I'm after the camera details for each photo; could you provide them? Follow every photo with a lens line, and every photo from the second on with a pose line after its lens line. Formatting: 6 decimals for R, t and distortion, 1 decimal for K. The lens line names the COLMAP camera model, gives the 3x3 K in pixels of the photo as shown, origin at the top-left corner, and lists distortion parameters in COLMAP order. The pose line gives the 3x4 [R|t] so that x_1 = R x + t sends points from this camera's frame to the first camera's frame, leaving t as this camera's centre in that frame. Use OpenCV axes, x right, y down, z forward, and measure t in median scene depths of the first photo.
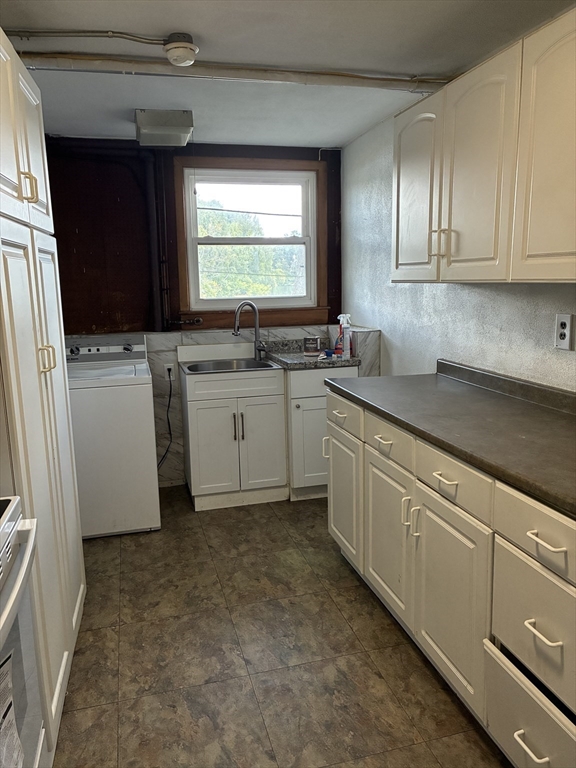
lens RADIAL K [[593.8, 0, 285.9], [0, 593.8, 381.9], [0, 0, 1]] dist [0.060879, -0.052615]
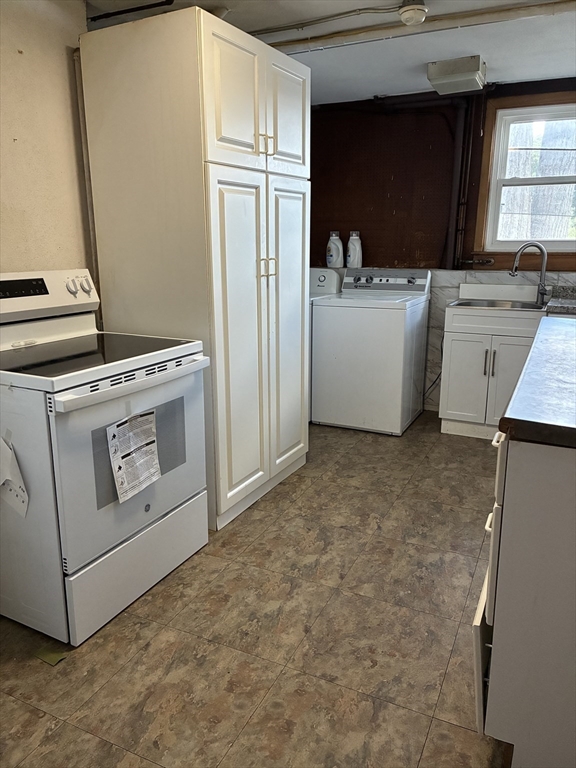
lens RADIAL K [[593.8, 0, 286.2], [0, 593.8, 385.3], [0, 0, 1]] dist [0.060879, -0.052615]
pose [[0.758200, 0.180846, -0.626441, 0.330029], [-0.131759, 0.983440, 0.124436, 0.031870], [0.638571, -0.011808, 0.769472, -0.042403]]
